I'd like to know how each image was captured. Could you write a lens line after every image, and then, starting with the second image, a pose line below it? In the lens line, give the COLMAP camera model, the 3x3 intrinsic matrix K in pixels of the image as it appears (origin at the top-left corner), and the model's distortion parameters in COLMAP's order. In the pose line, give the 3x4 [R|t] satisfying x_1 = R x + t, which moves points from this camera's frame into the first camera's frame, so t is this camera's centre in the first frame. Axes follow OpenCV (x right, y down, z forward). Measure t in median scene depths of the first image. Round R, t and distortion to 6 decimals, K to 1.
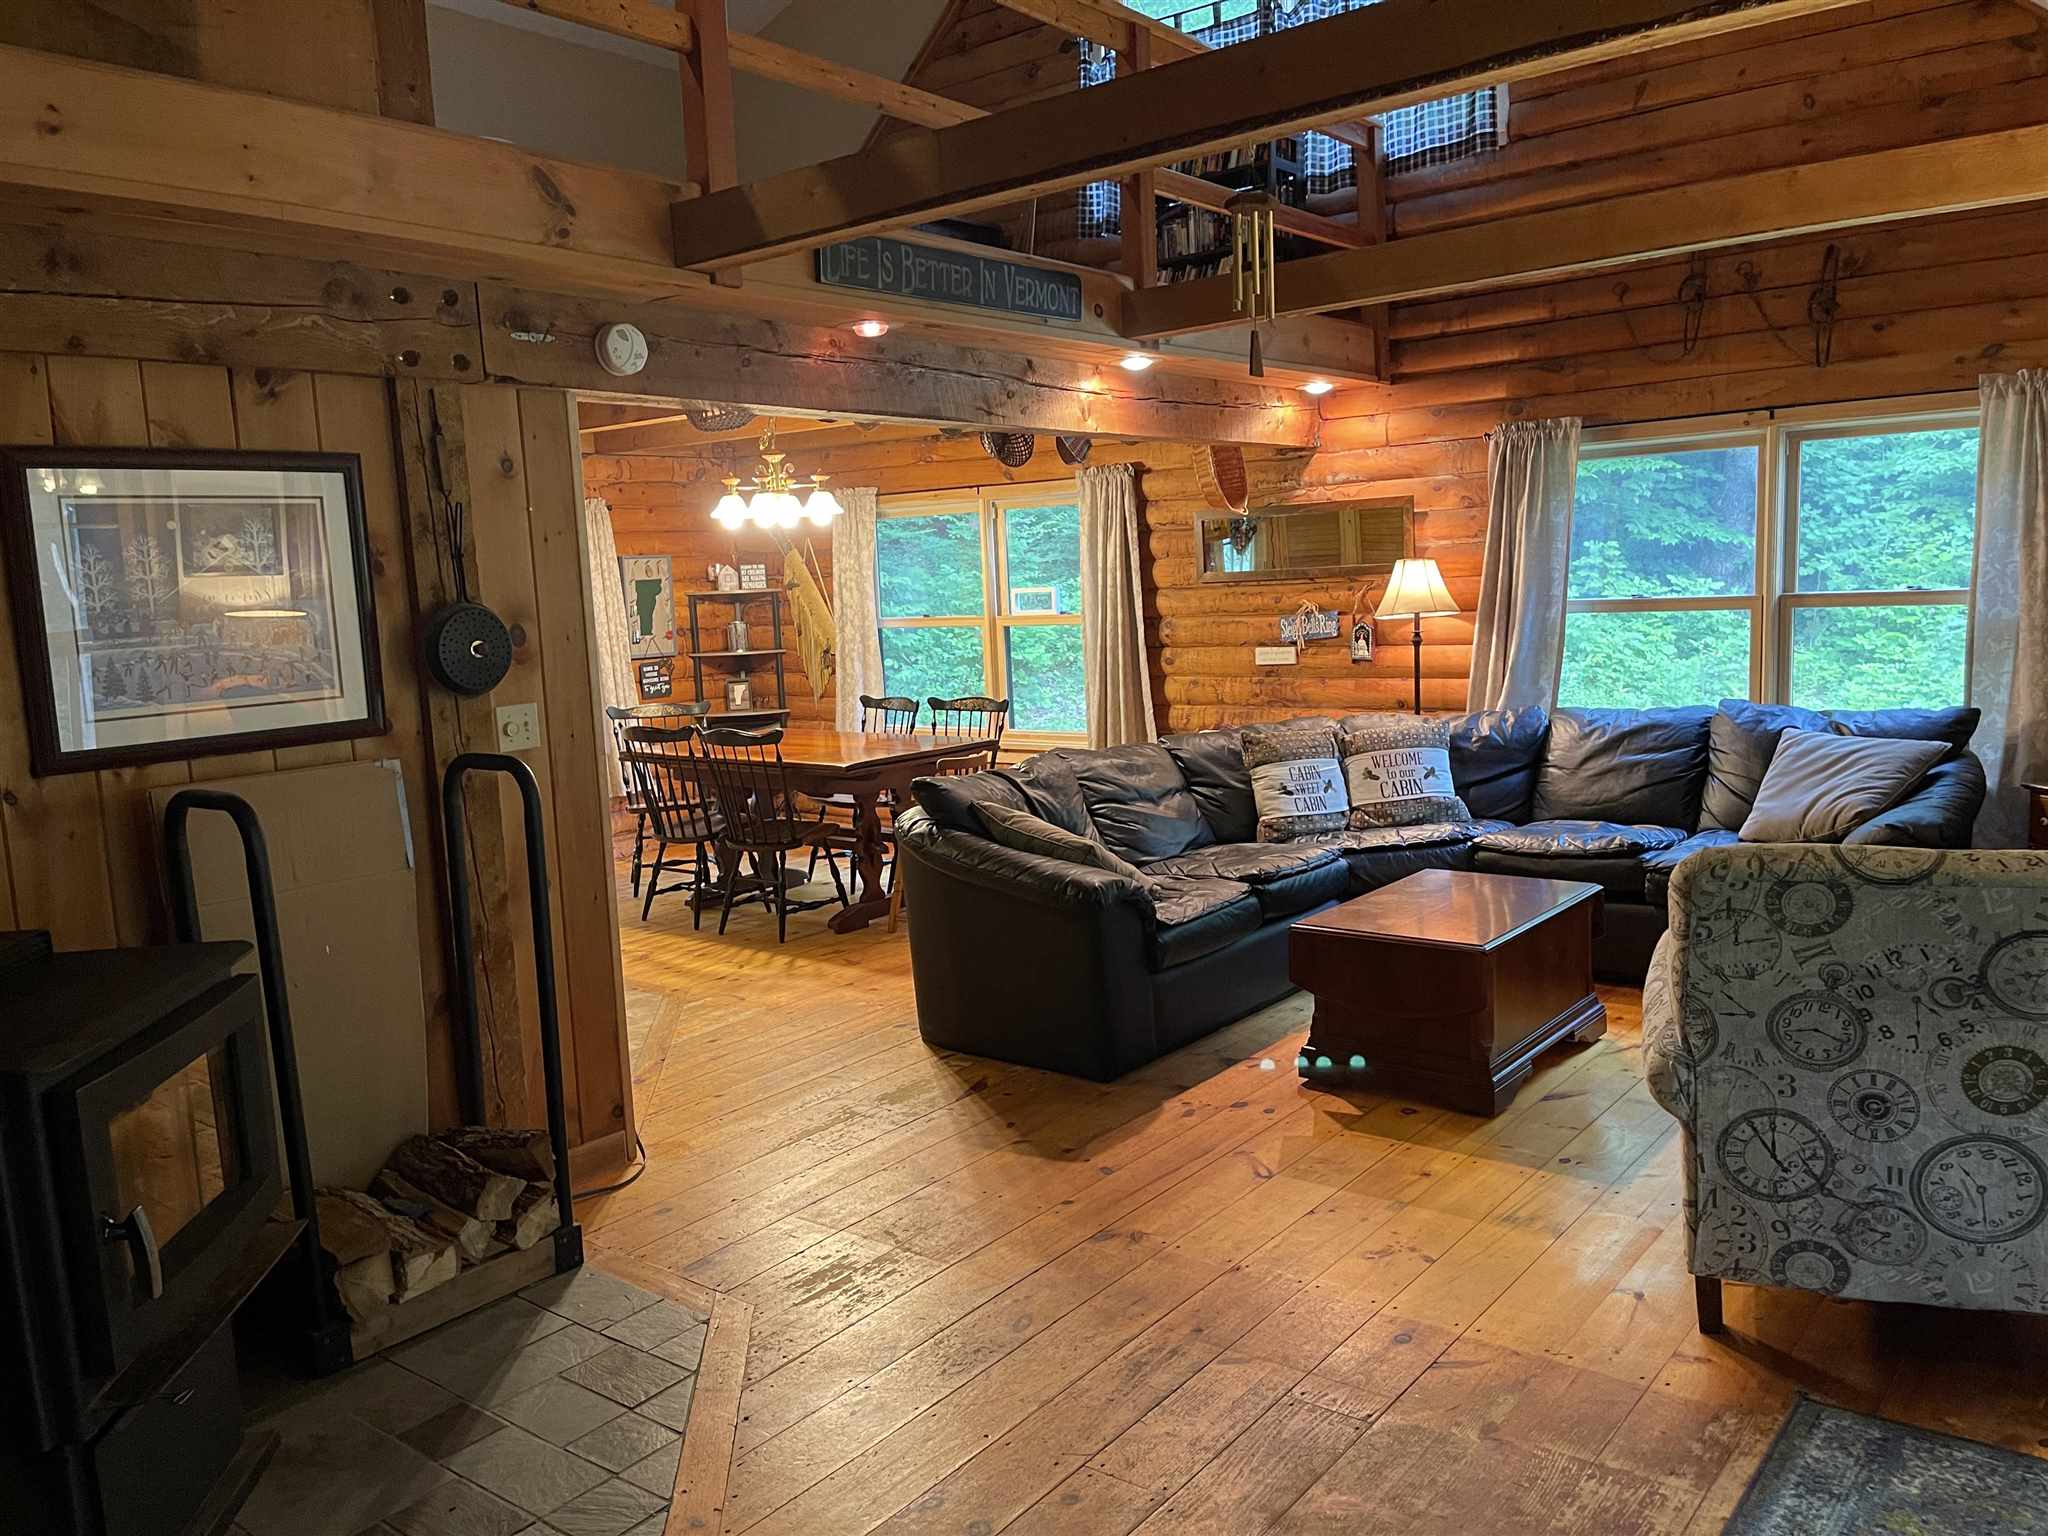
lens RADIAL K [[1548.5, 0, 1028.1], [0, 1548.5, 786.2], [0, 0, 1]] dist [0.073332, -0.085127]
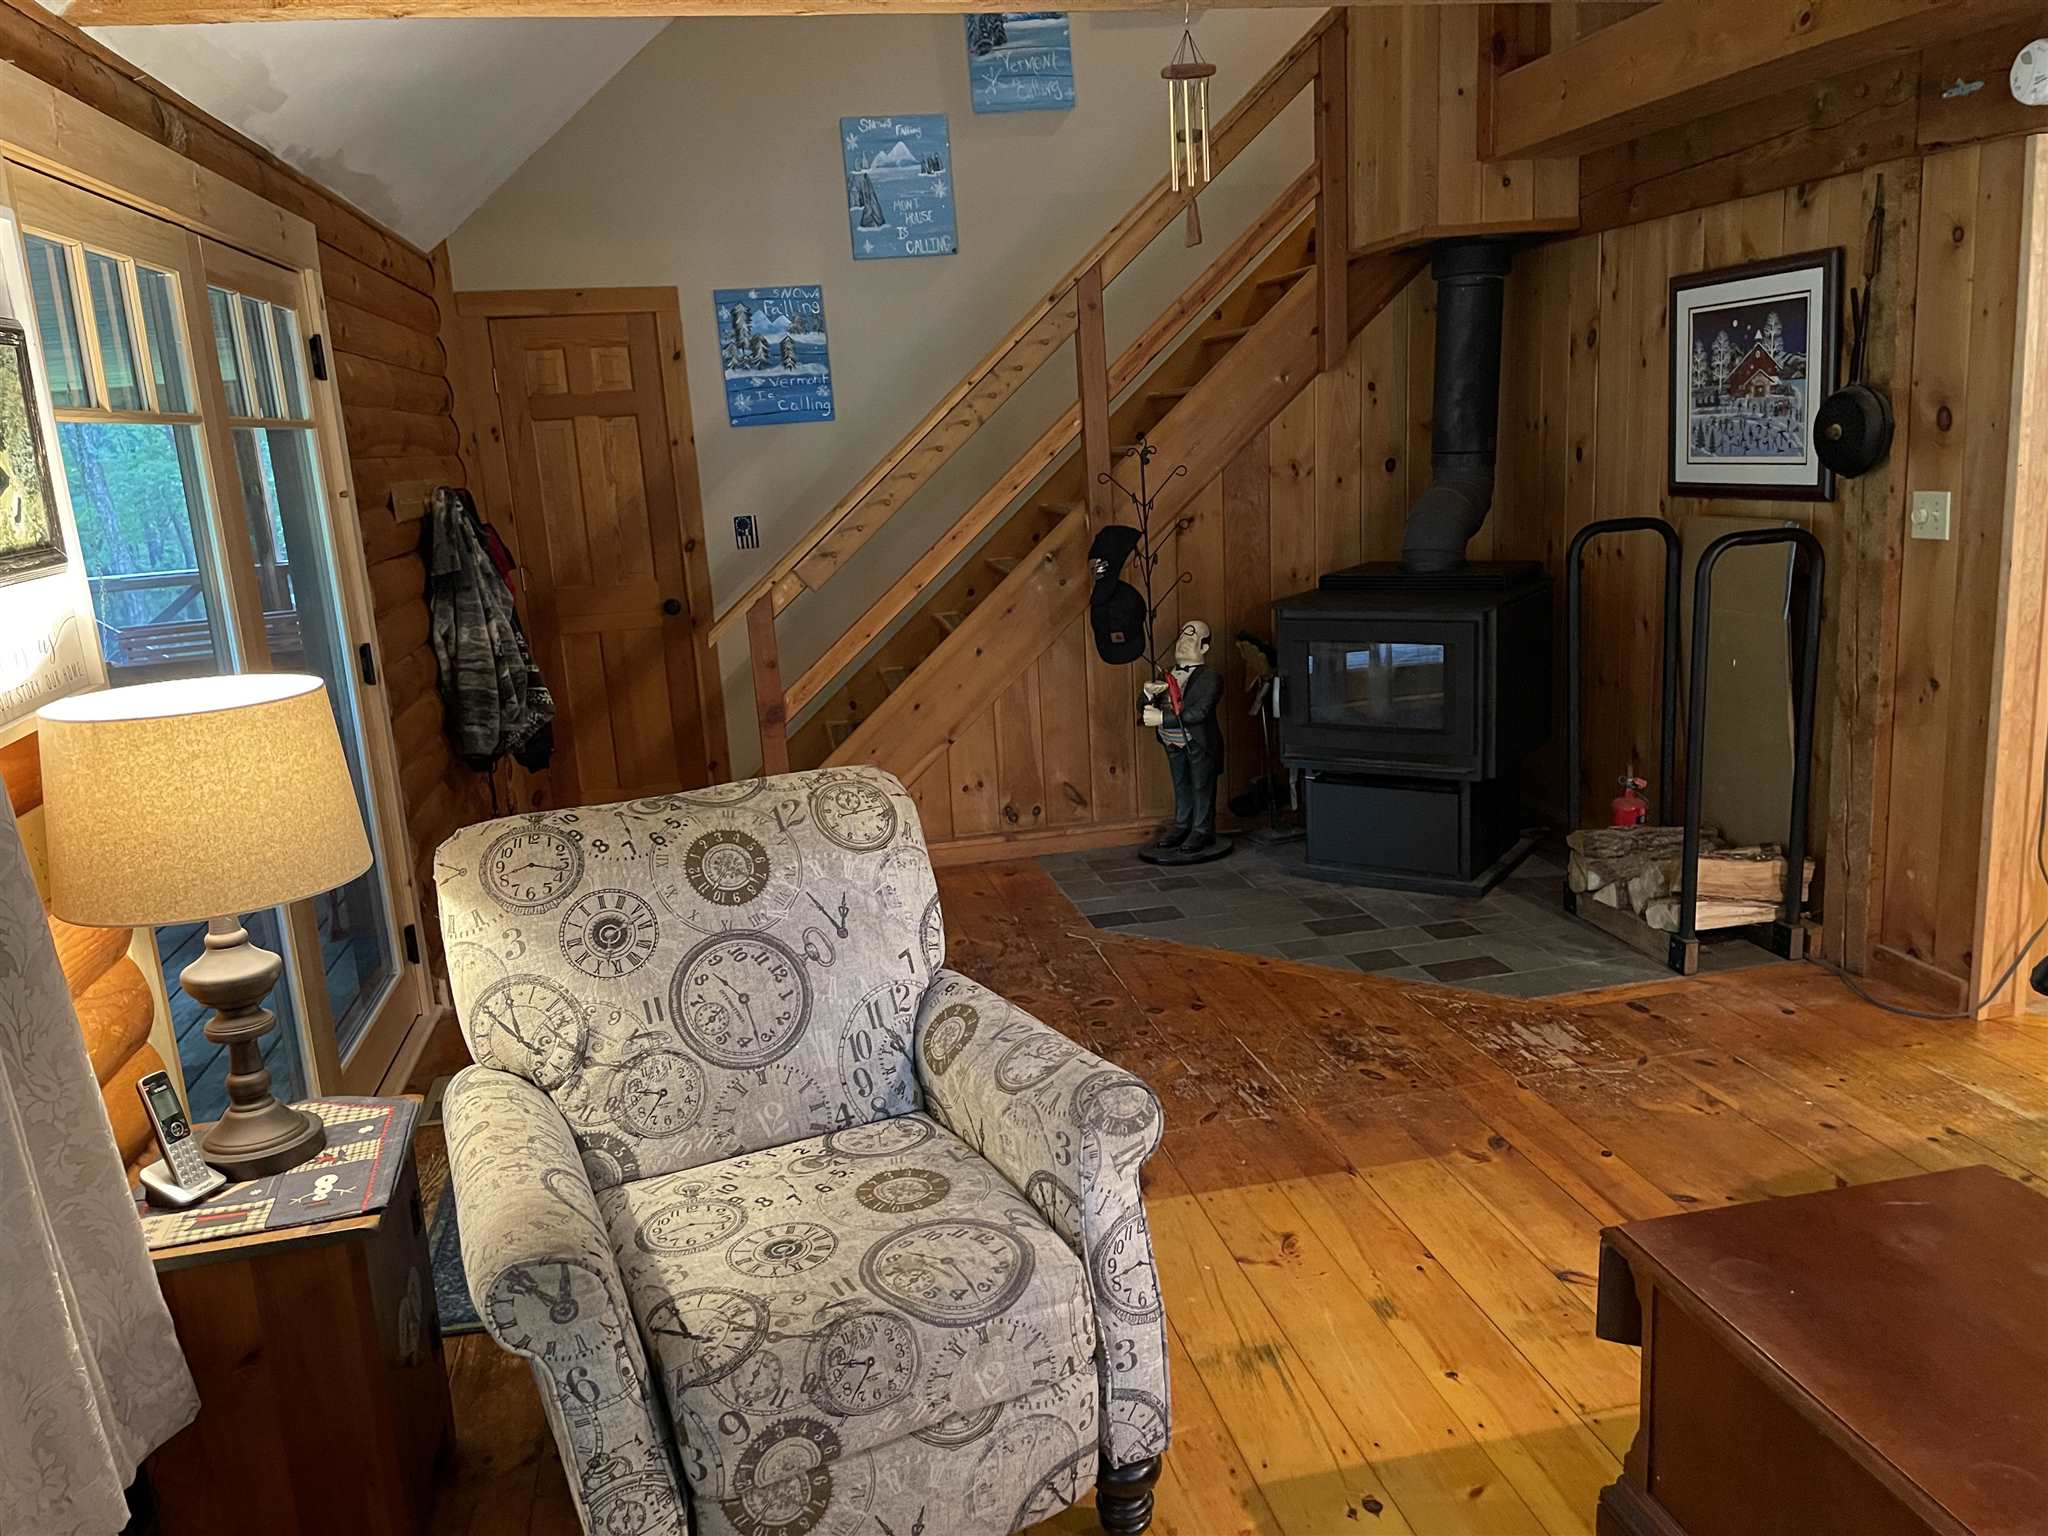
lens RADIAL K [[1548.5, 0, 1029.9], [0, 1548.5, 780.5], [0, 0, 1]] dist [0.073332, -0.085127]
pose [[-0.636109, 0.255168, -0.728186, 0.808398], [-0.015577, 0.939297, 0.342753, -0.216797], [0.771442, 0.229371, -0.593520, 1.233033]]
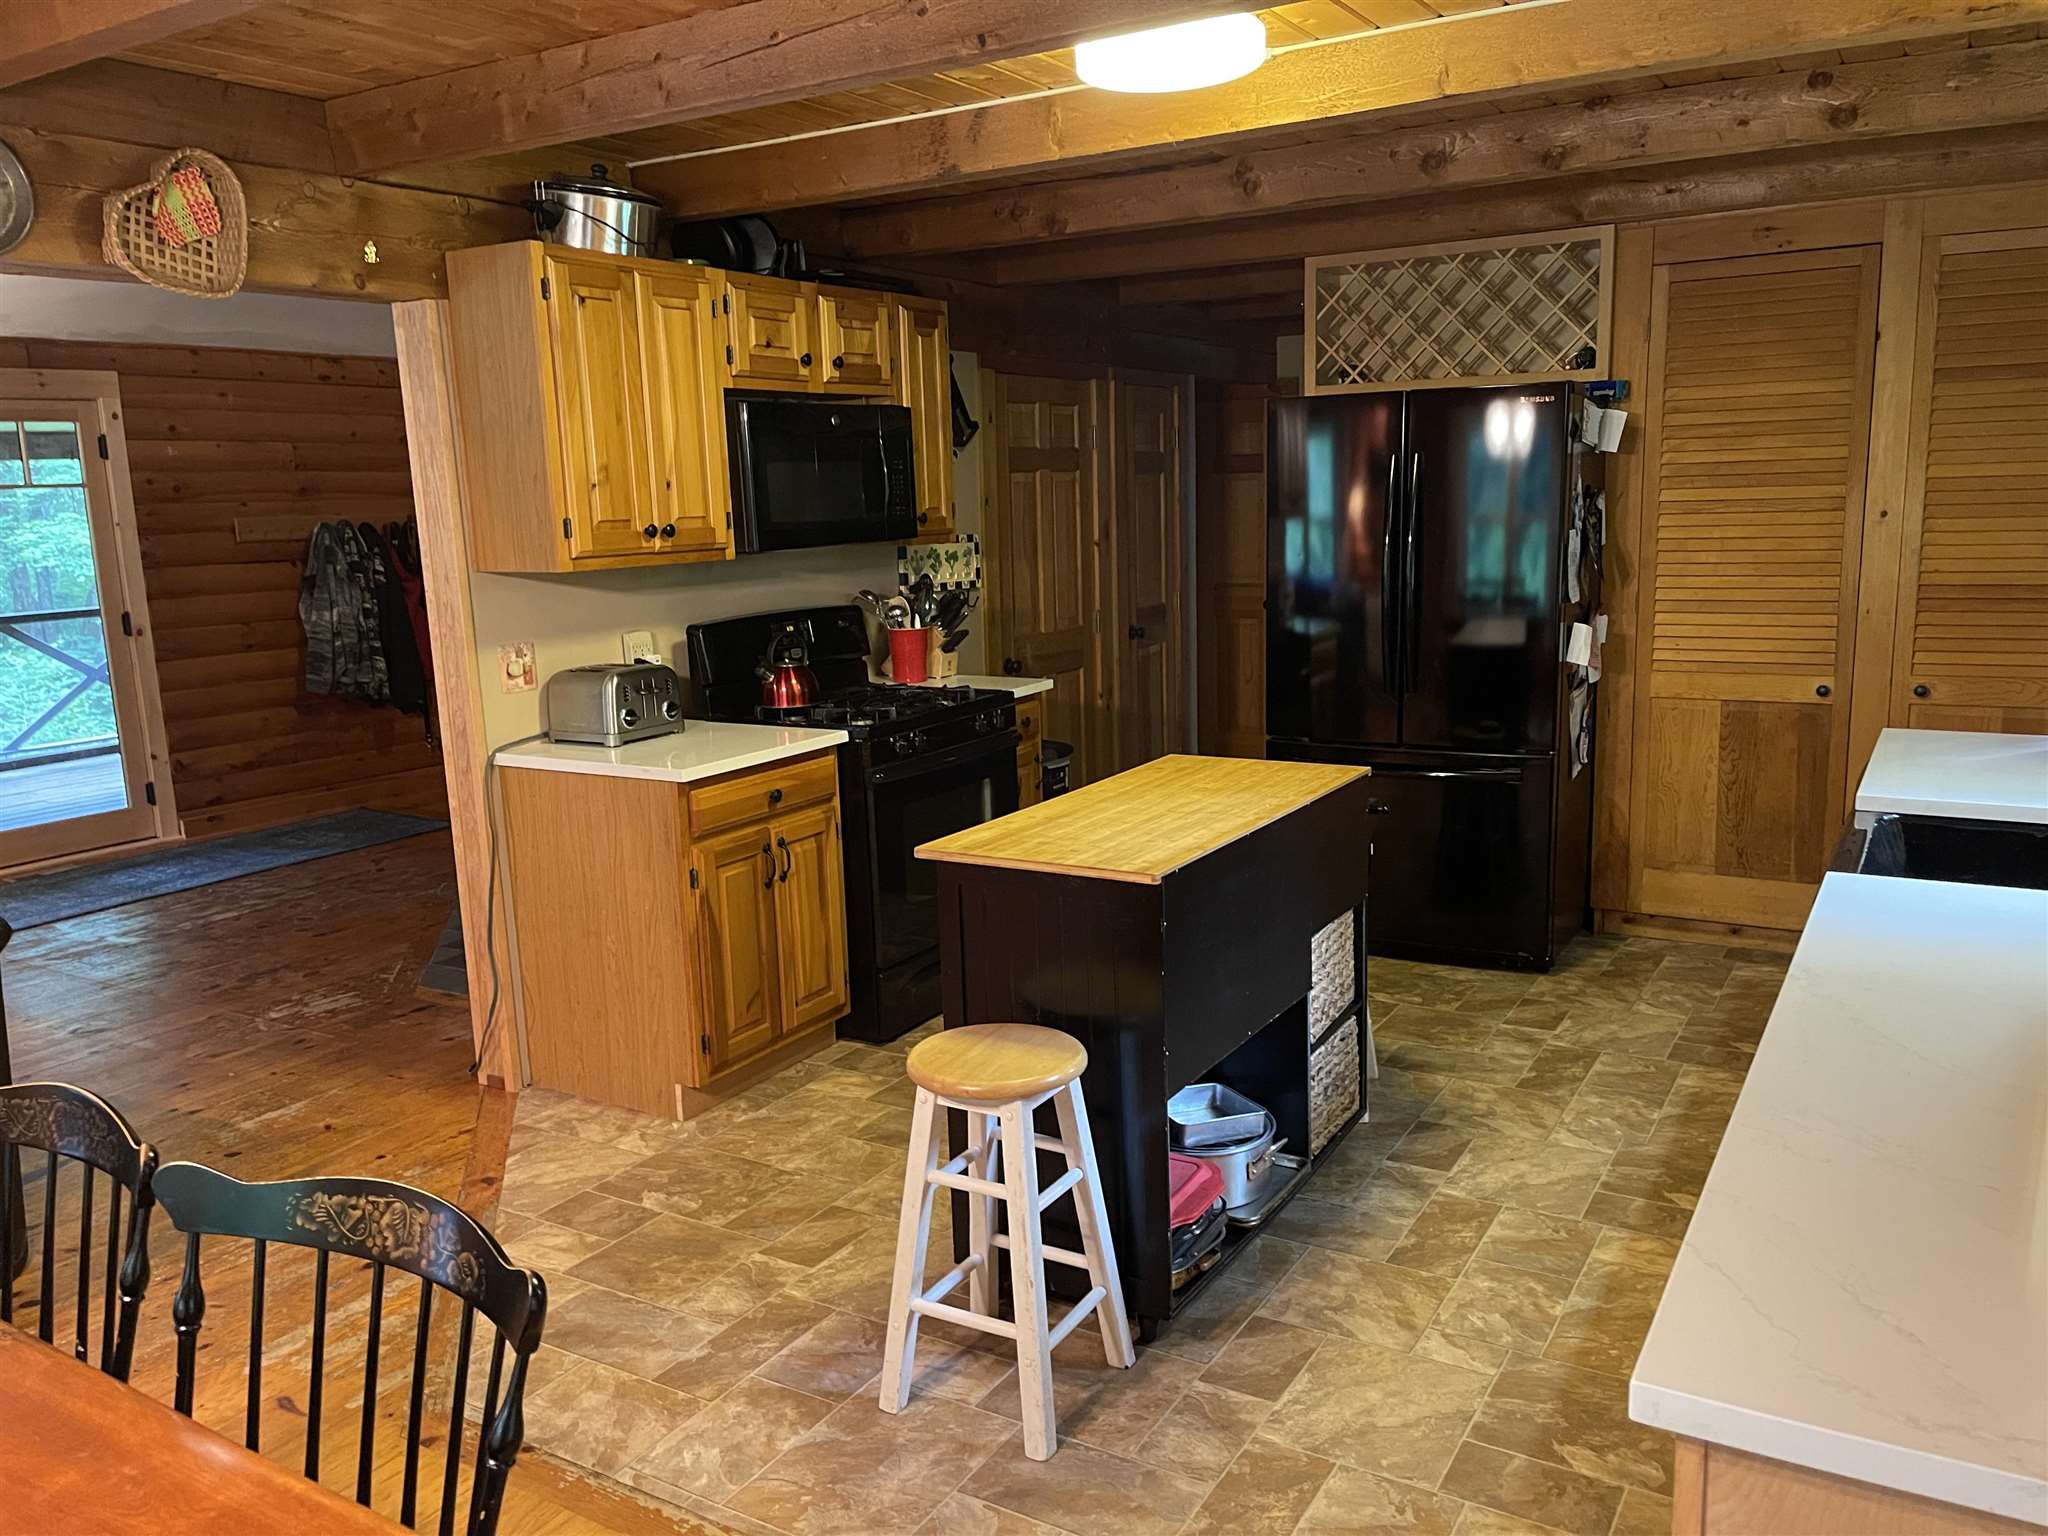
lens RADIAL K [[1548.5, 0, 1029.0], [0, 1548.5, 759.6], [0, 0, 1]] dist [0.073332, -0.085127]
pose [[-0.989112, 0.099382, -0.108539, -0.583332], [0.060514, 0.946959, 0.315606, -0.289151], [0.134148, 0.305602, -0.942662, 2.194517]]
